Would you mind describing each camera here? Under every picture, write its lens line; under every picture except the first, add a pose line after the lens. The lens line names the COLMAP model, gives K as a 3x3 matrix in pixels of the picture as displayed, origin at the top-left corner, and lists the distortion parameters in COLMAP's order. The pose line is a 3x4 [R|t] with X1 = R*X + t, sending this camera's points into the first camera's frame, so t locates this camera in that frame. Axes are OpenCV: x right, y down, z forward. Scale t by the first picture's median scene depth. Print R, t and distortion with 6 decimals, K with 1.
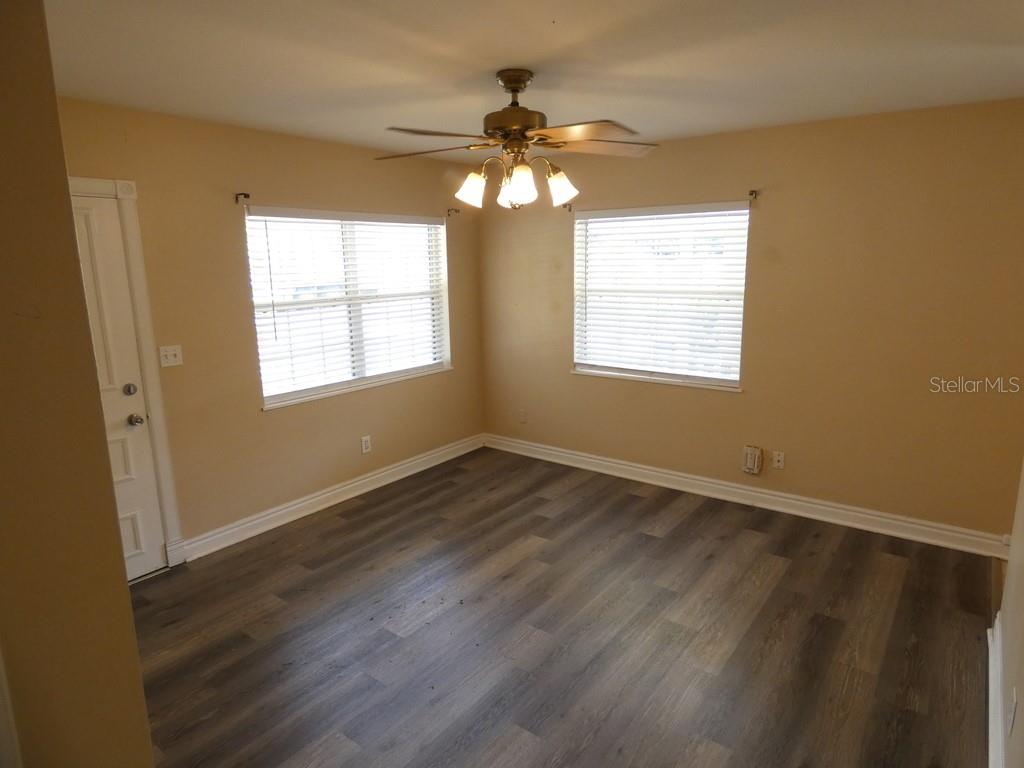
lens RADIAL K [[611.6, 0, 518.3], [0, 611.6, 381.9], [0, 0, 1]] dist [-0.004549, 0.015139]
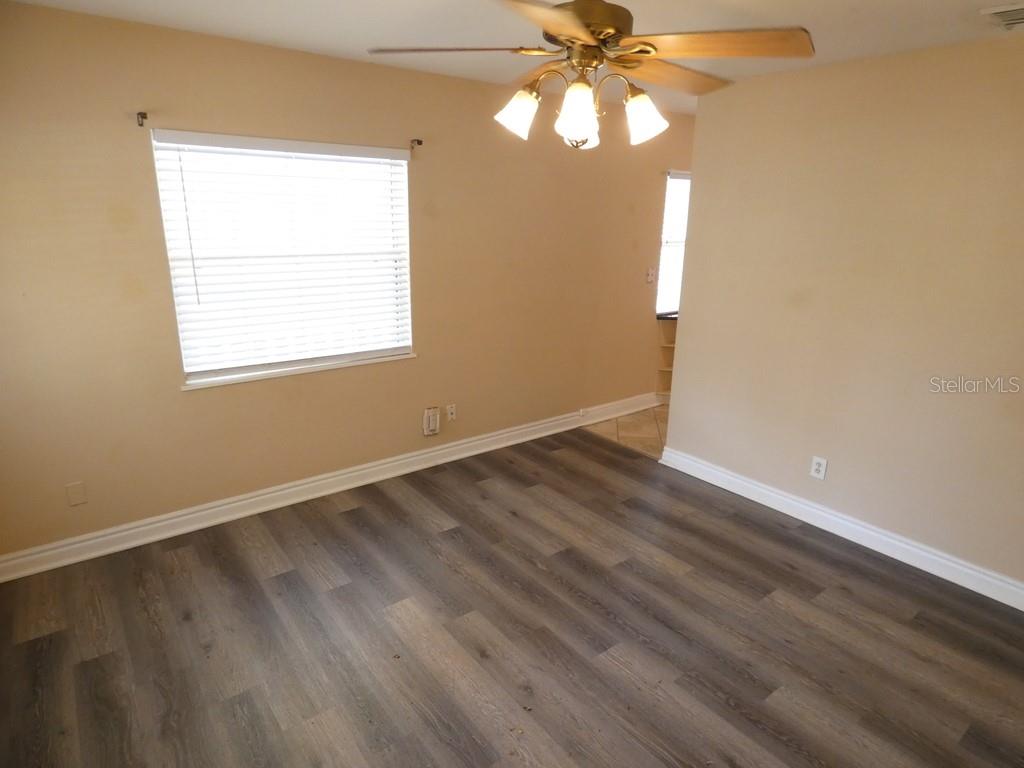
lens RADIAL K [[620.0, 0, 512.0], [0, 620.0, 384.0], [0, 0, 1]] dist [0.106788, 0.001366]
pose [[0.275453, -0.242860, 0.930132, -0.520904], [0.168390, 0.964792, 0.202042, -0.116346], [-0.946452, 0.100972, 0.306650, 0.570010]]
